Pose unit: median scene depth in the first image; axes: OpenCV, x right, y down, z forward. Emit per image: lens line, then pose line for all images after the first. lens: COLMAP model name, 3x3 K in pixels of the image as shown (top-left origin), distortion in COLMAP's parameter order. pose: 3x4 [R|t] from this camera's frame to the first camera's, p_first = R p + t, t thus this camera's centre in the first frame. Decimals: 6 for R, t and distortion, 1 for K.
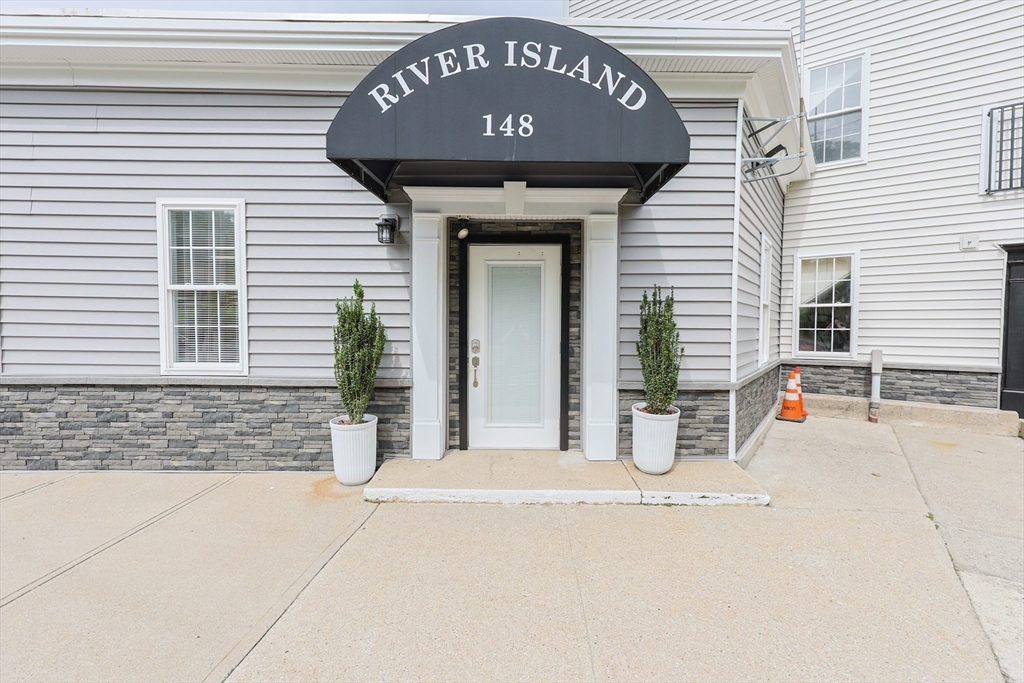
lens RADIAL K [[444.1, 0, 510.3], [0, 444.1, 341.4], [0, 0, 1]] dist [-0.002260, 0.000403]
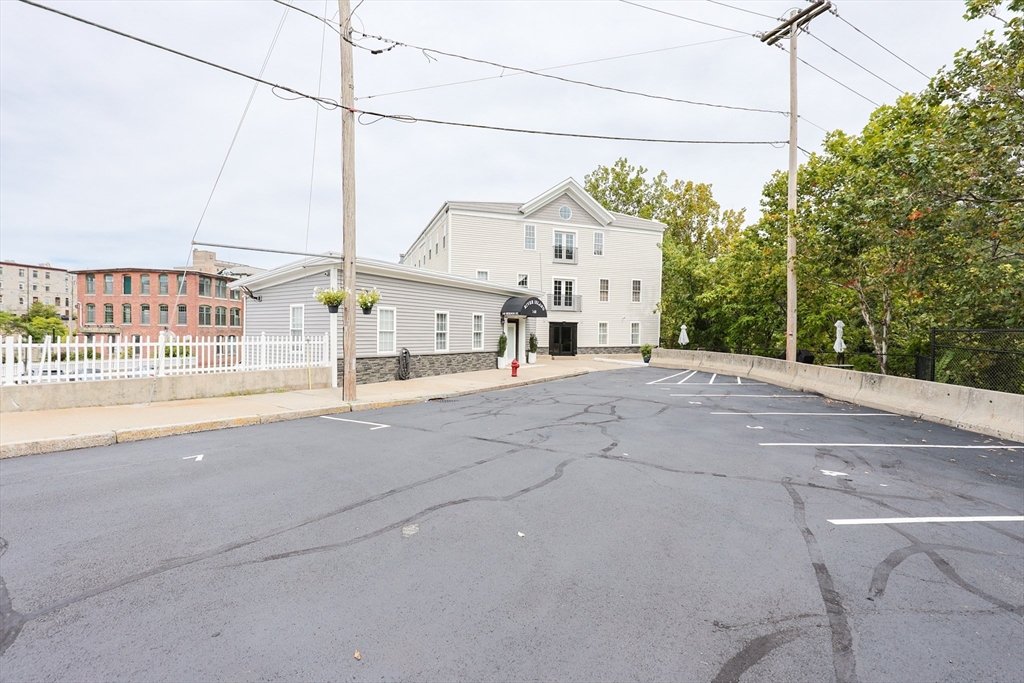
lens RADIAL K [[444.1, 0, 510.3], [0, 444.1, 341.4], [0, 0, 1]] dist [-0.002260, 0.000403]
pose [[0.559575, -0.015382, 0.828637, -4.359887], [0.036680, 0.999308, -0.006220, 0.025464], [-0.827967, 0.033875, 0.559752, -1.901056]]
